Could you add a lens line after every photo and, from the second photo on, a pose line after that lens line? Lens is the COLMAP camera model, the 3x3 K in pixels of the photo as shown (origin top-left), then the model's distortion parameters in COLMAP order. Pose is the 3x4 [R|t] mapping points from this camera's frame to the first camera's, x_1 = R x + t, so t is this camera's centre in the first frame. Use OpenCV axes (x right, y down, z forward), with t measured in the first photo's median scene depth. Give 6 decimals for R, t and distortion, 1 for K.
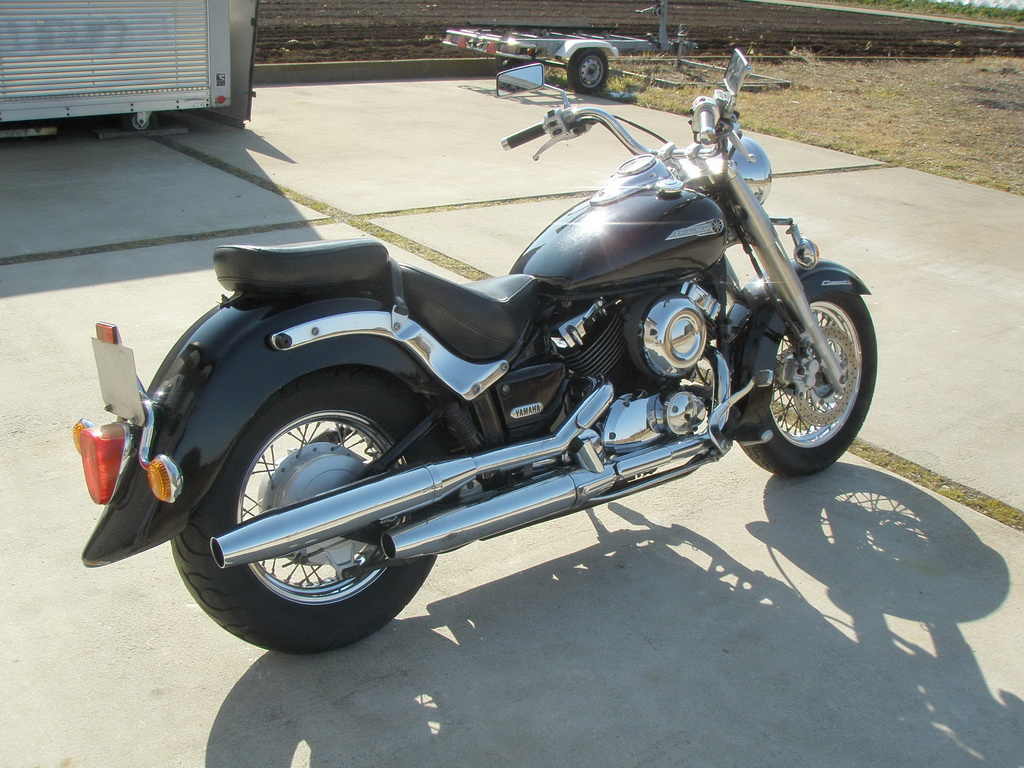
lens RADIAL K [[1149.2, 0, 512.0], [0, 1149.2, 384.0], [0, 0, 1]] dist [-0.206848, 0.219580]
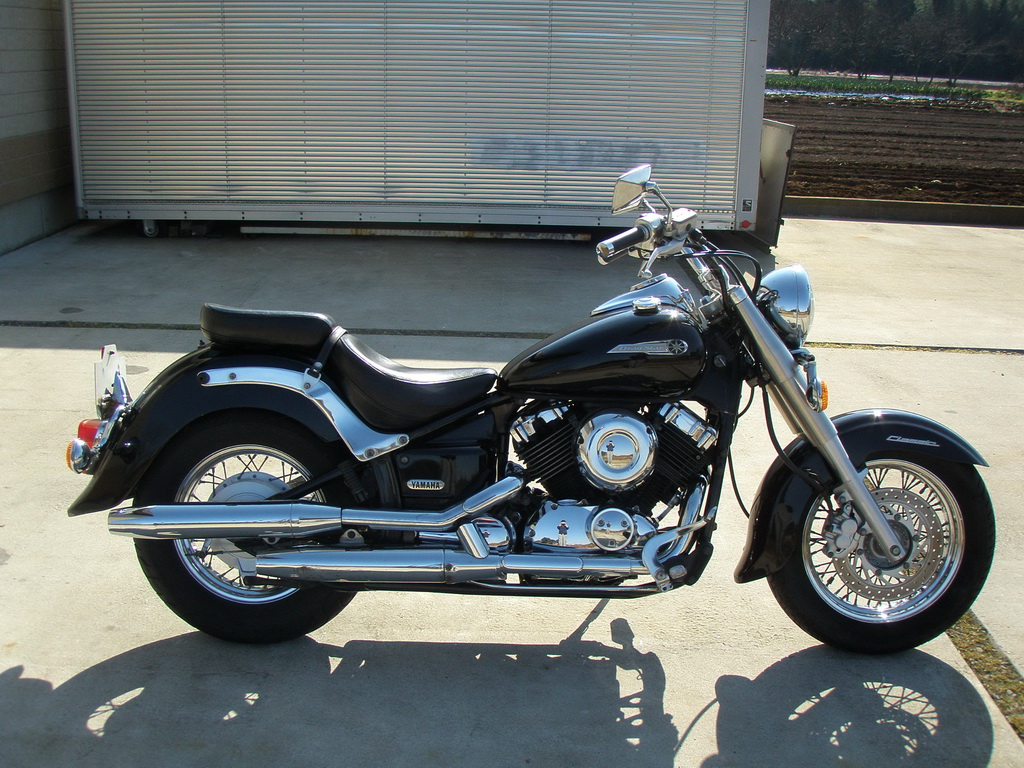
lens RADIAL K [[1149.2, 0, 512.0], [0, 1149.2, 384.0], [0, 0, 1]] dist [-0.206848, 0.219580]
pose [[0.793356, 0.138206, -0.592862, 0.673448], [-0.206420, 0.977265, -0.048411, -0.033134], [0.572693, 0.160786, 0.803848, 0.139814]]
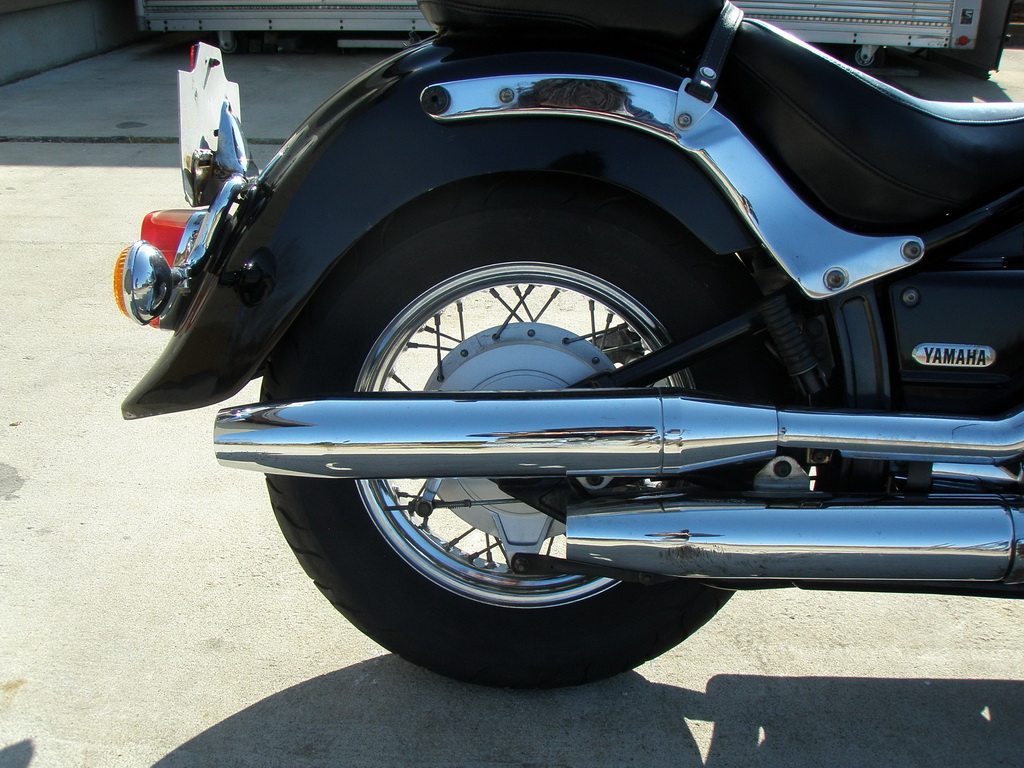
lens RADIAL K [[1149.2, 0, 512.0], [0, 1149.2, 384.0], [0, 0, 1]] dist [-0.206848, 0.219580]
pose [[0.759093, 0.213794, -0.614874, 0.152468], [-0.216271, 0.973707, 0.071565, 0.038662], [0.614007, 0.078655, 0.785372, 0.490248]]
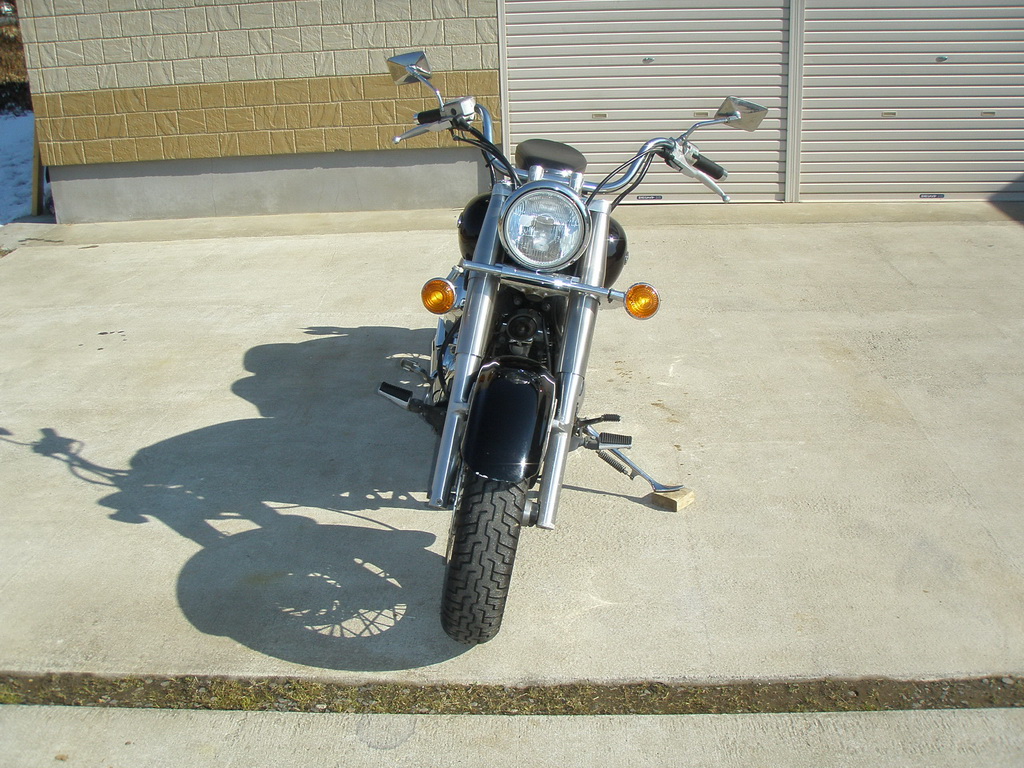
lens RADIAL K [[1149.2, 0, 512.0], [0, 1149.2, 384.0], [0, 0, 1]] dist [-0.206848, 0.219580]
pose [[-0.651876, 0.229396, -0.722796, 0.987640], [-0.278351, 0.814233, 0.509456, -0.591281], [0.705392, 0.533293, -0.466926, 1.668009]]
